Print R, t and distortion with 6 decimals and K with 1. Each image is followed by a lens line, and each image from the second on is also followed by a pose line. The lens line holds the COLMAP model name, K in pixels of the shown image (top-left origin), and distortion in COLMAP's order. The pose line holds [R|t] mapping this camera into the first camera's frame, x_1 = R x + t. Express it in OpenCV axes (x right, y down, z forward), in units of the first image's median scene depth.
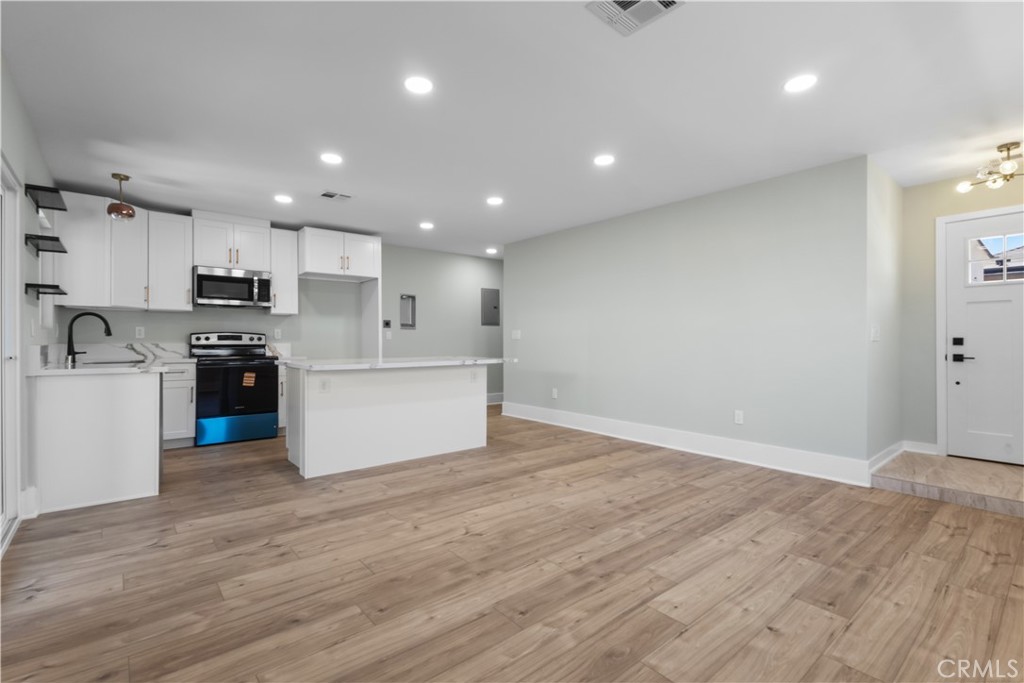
lens RADIAL K [[473.3, 0, 510.4], [0, 473.3, 338.6], [0, 0, 1]] dist [0.002245, 0.001588]
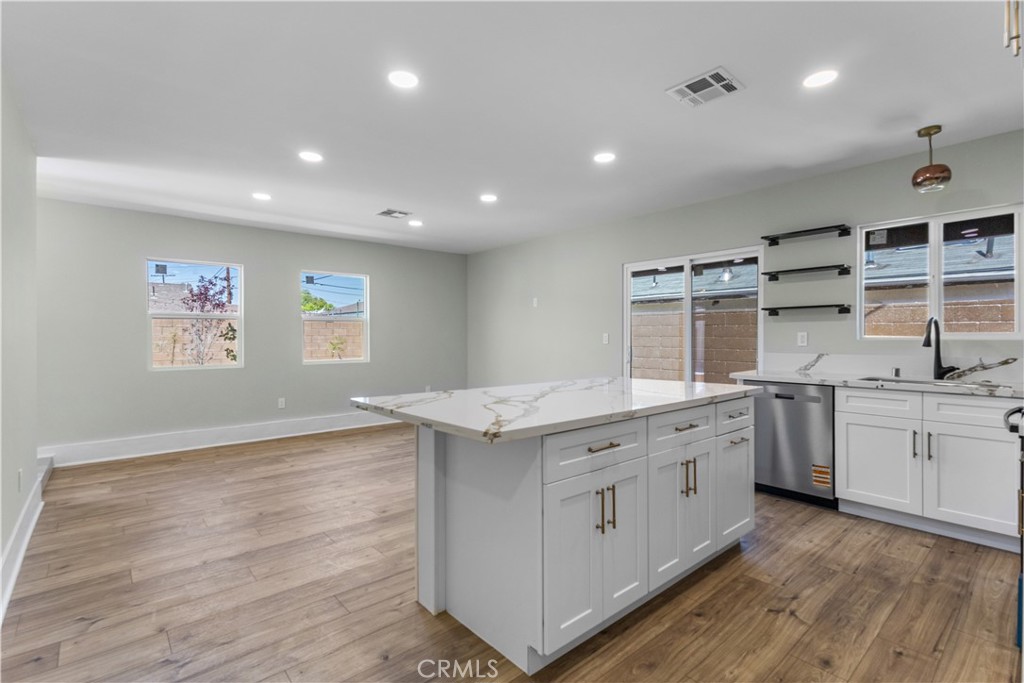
lens RADIAL K [[473.3, 0, 514.3], [0, 473.3, 334.9], [0, 0, 1]] dist [0.002245, 0.001588]
pose [[-0.999855, 0.000885, -0.016979, -0.132096], [0.001026, 0.999965, -0.008306, -0.015233], [0.016971, -0.008322, -0.999821, 1.392572]]
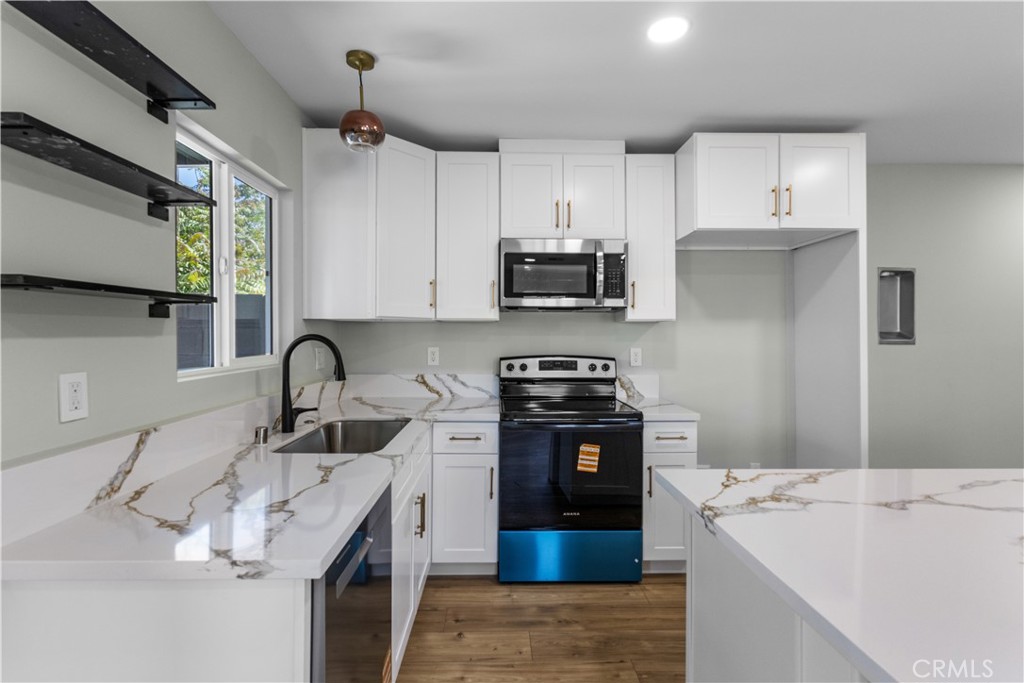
lens RADIAL K [[473.3, 0, 505.8], [0, 473.3, 333.7], [0, 0, 1]] dist [0.002245, 0.001588]
pose [[0.781038, 0.002500, -0.624478, -0.315926], [0.000680, 0.999988, 0.004853, -0.045519], [0.624483, -0.004215, 0.781027, 0.569555]]
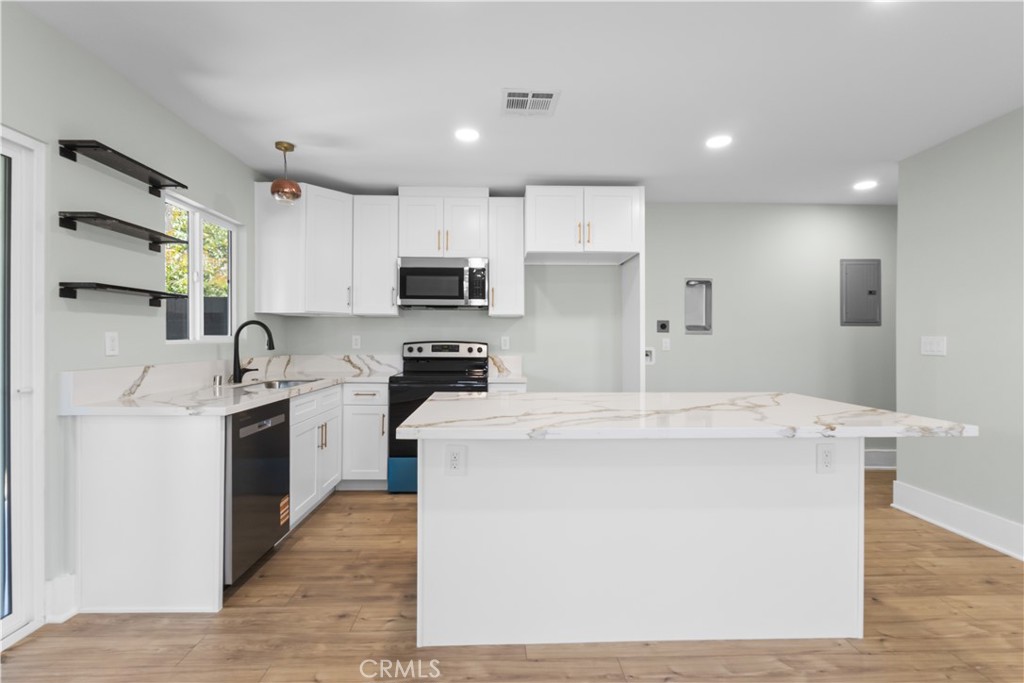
lens RADIAL K [[473.3, 0, 508.1], [0, 473.3, 339.2], [0, 0, 1]] dist [0.002245, 0.001588]
pose [[0.786650, 0.001232, -0.617398, -0.038986], [-0.000453, 0.999999, 0.001418, -0.019410], [0.617399, -0.000836, 0.786650, 0.494150]]
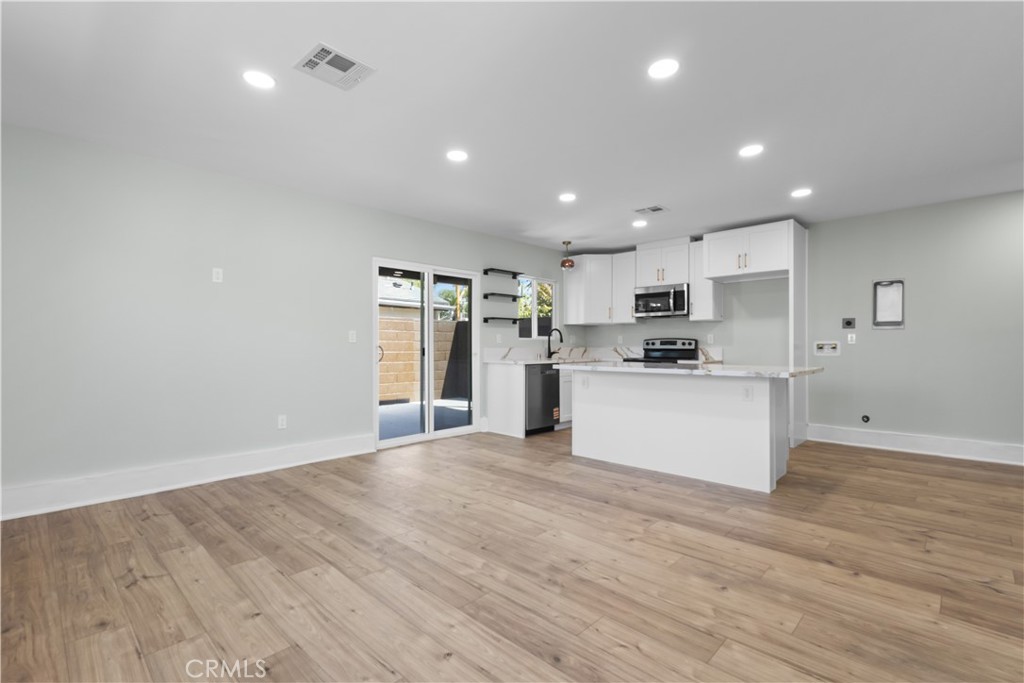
lens RADIAL K [[473.3, 0, 507.2], [0, 473.3, 335.9], [0, 0, 1]] dist [0.002245, 0.001588]
pose [[0.095813, -0.021226, -0.995173, 0.599373], [0.003877, 0.999773, -0.020951, 0.003904], [0.995392, -0.001851, 0.095874, 0.521664]]
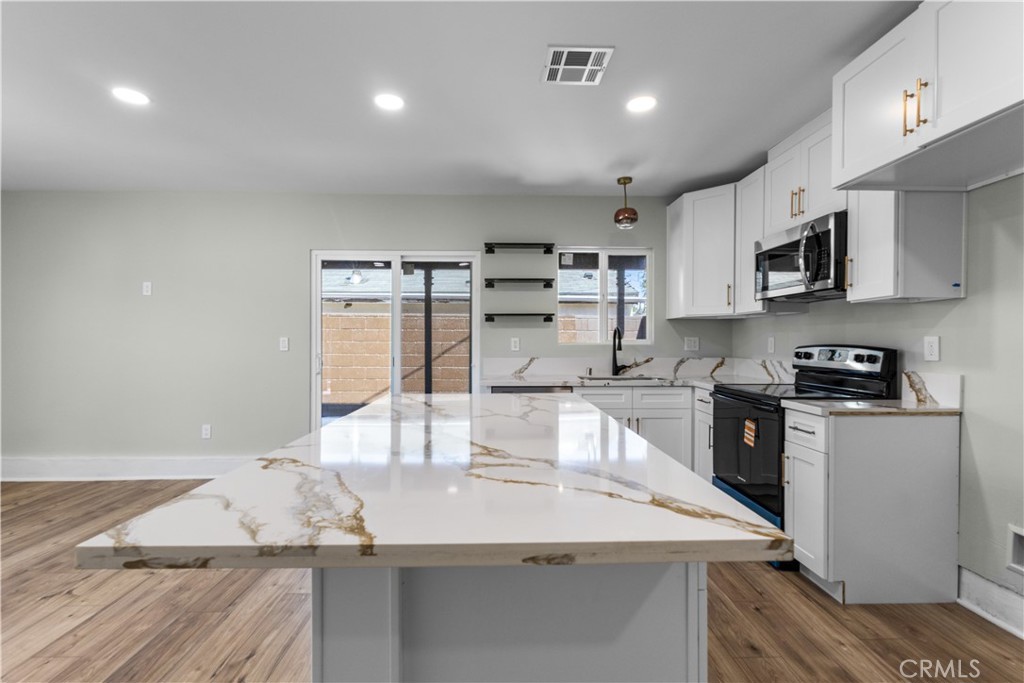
lens RADIAL K [[473.3, 0, 506.6], [0, 473.3, 341.5], [0, 0, 1]] dist [0.002245, 0.001588]
pose [[-0.625126, -0.000168, -0.780524, 0.043544], [0.001355, 0.999998, -0.001301, -0.018320], [0.780523, -0.001871, -0.625125, 1.131065]]
